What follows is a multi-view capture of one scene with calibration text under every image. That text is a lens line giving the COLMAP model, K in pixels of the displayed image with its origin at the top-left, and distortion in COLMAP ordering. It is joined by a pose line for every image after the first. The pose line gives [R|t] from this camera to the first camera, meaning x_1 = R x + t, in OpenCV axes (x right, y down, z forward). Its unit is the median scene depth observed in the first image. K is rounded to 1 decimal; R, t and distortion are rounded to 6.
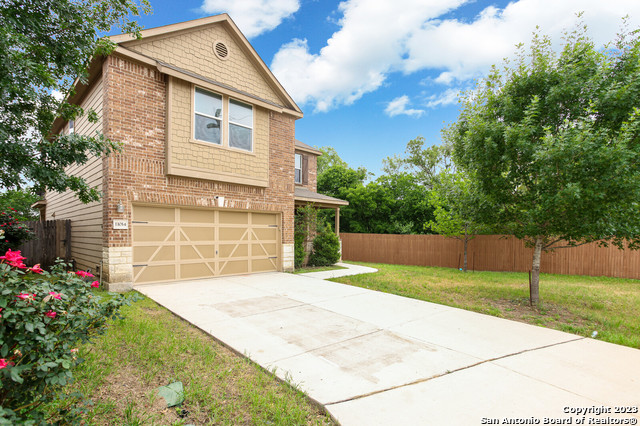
lens RADIAL K [[327.9, 0, 319.6], [0, 327.9, 230.4], [0, 0, 1]] dist [-0.002321, -0.000047]
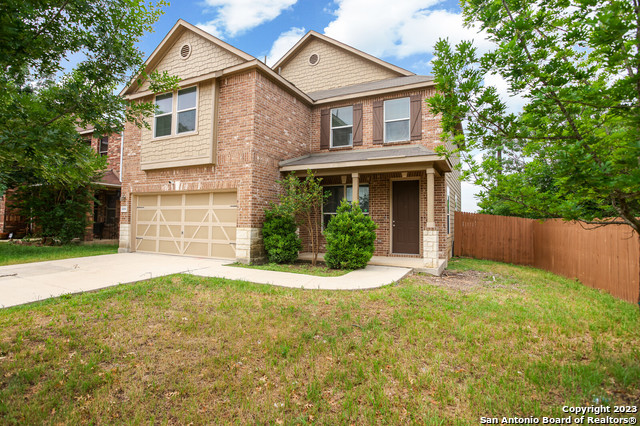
lens RADIAL K [[347.9, 0, 320.0], [0, 347.9, 213.0], [0, 0, 1]] dist [-0.079227, 0.000150]
pose [[0.290797, -0.036685, -0.956081, 0.944826], [-0.006657, 0.999163, -0.040363, 0.046911], [0.956762, 0.018102, 0.290309, 1.153061]]
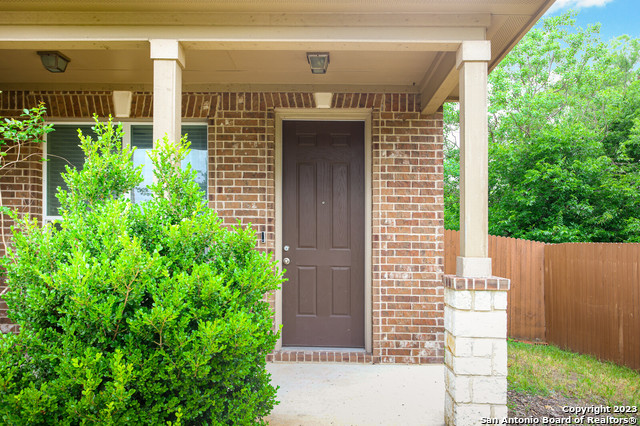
lens RADIAL K [[474.6, 0, 319.4], [0, 474.6, 248.4], [0, 0, 1]] dist [0.001798, 0.000400]
pose [[0.690582, -0.001267, -0.723253, 0.259936], [-0.001431, 0.999994, -0.003119, 0.025690], [0.723253, 0.003189, 0.690576, 1.423348]]
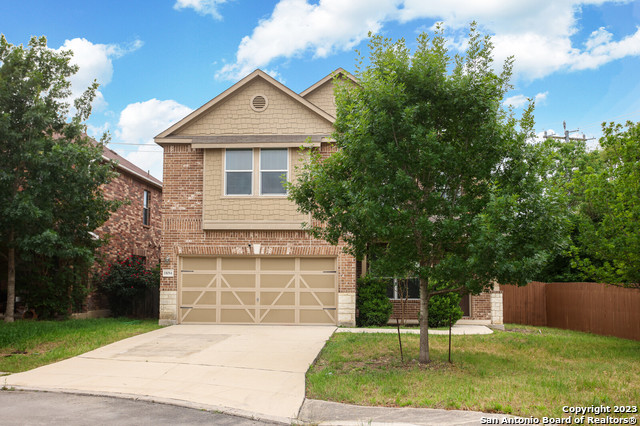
lens RADIAL K [[713.3, 0, 320.0], [0, 713.3, 213.0], [0, 0, 1]] dist [-0.006934, -0.002597]
pose [[0.660024, -0.089152, -0.745936, 1.528250], [0.005546, 0.993485, -0.113831, 0.055823], [0.751224, 0.070995, 0.656218, -0.320924]]
